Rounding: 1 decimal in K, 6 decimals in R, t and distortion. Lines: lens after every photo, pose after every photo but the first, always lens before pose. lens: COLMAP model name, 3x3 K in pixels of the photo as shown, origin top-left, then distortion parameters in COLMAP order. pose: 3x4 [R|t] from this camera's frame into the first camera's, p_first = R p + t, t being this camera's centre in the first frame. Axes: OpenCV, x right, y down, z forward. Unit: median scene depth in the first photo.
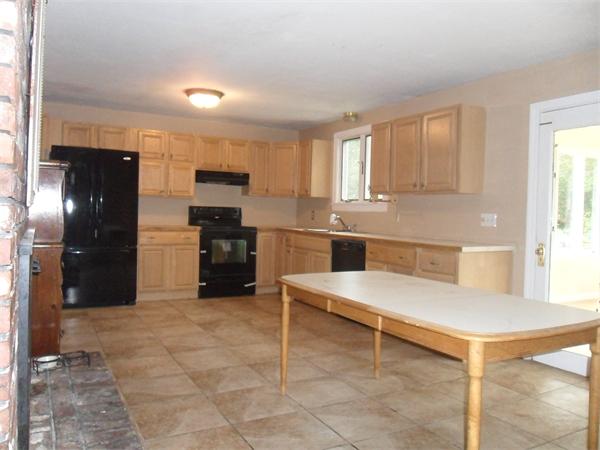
lens RADIAL K [[489.1, 0, 300.2], [0, 489.1, 224.7], [0, 0, 1]] dist [-0.003038, -0.035137]
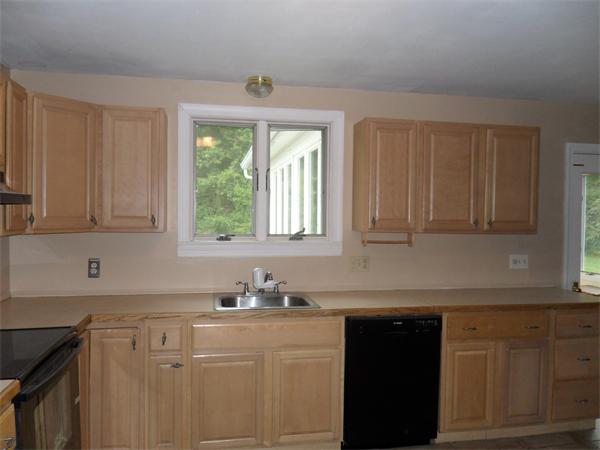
lens RADIAL K [[453.5, 0, 300.0], [0, 453.5, 223.5], [0, 0, 1]] dist [-0.002134, -0.000029]
pose [[0.313645, -0.037975, 0.948781, -0.428656], [0.017276, 0.999263, 0.034284, -0.093736], [-0.949383, 0.005638, 0.314070, 0.920579]]
